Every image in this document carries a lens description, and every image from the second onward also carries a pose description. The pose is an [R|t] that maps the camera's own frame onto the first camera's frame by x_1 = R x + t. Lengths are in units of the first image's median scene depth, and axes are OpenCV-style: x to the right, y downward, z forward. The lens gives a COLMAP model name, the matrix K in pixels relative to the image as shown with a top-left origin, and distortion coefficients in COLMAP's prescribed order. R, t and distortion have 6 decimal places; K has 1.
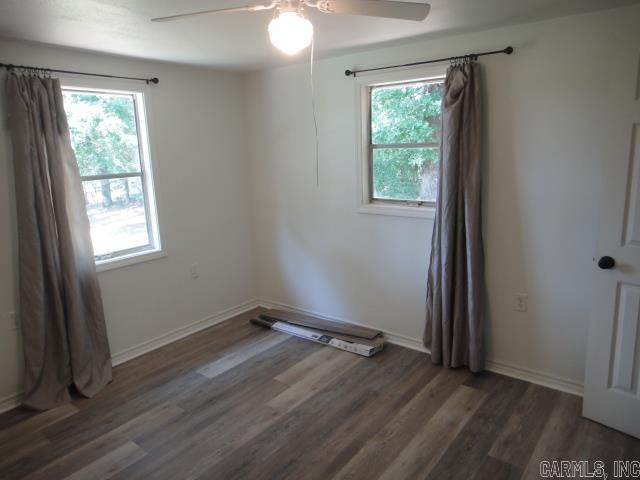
lens RADIAL K [[442.5, 0, 320.7], [0, 442.5, 236.4], [0, 0, 1]] dist [0.003791, -0.006604]
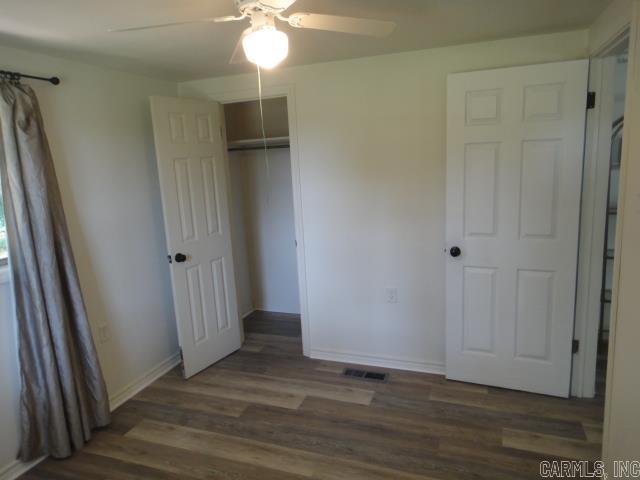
lens RADIAL K [[442.5, 0, 320.7], [0, 442.5, 236.4], [0, 0, 1]] dist [0.003791, -0.006604]
pose [[-0.311780, -0.120518, 0.942480, -0.712961], [0.247505, 0.947377, 0.203021, -0.159450], [-0.917352, 0.296566, -0.265545, 0.859791]]
